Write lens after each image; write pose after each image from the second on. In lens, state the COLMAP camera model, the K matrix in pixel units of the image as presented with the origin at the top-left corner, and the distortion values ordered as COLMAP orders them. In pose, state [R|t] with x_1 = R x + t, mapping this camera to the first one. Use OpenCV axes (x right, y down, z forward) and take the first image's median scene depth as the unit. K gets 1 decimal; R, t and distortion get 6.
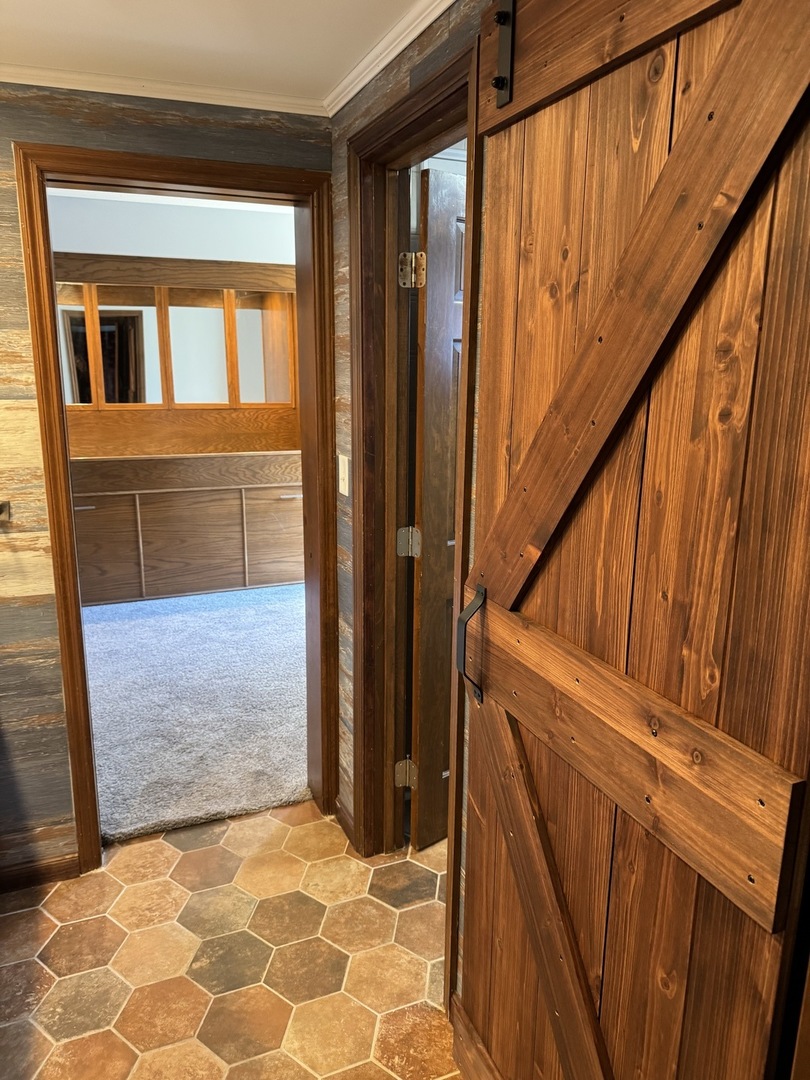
lens RADIAL K [[731.8, 0, 422.5], [0, 731.8, 541.3], [0, 0, 1]] dist [0.089888, -0.246270]
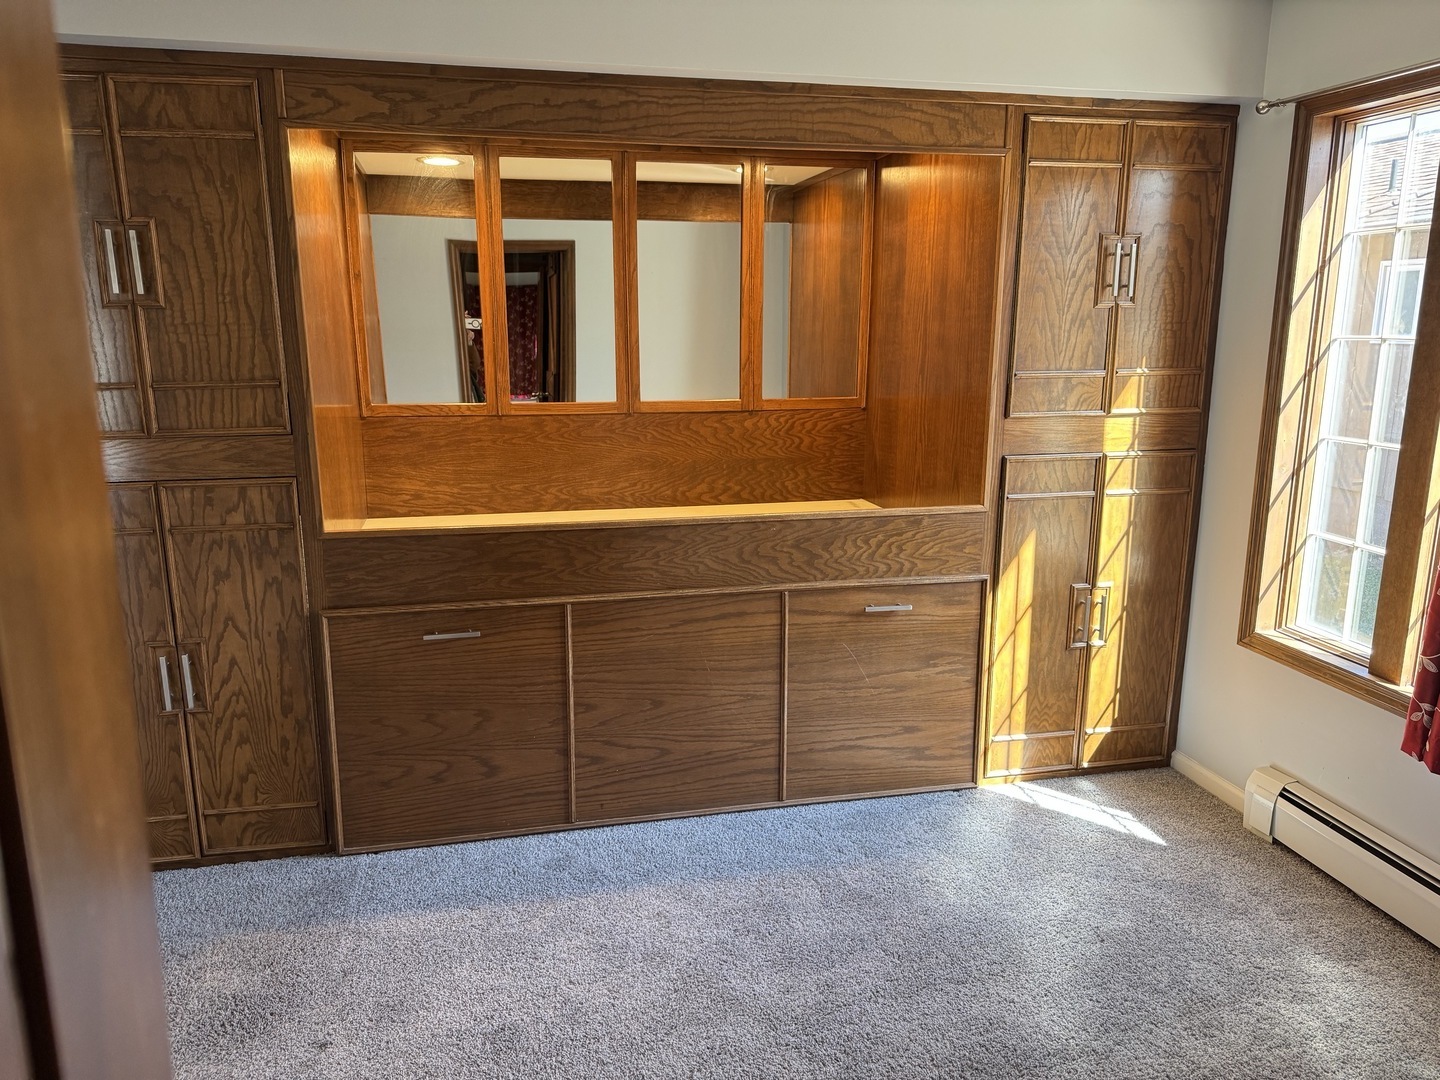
lens RADIAL K [[975.7, 0, 720.0], [0, 975.7, 540.0], [0, 0, 1]] dist [0.089888, -0.246270]
pose [[0.981301, 0.027782, -0.190465, -0.170881], [-0.032841, 0.999185, -0.023457, -0.088082], [0.189658, 0.029274, 0.981414, 0.398573]]
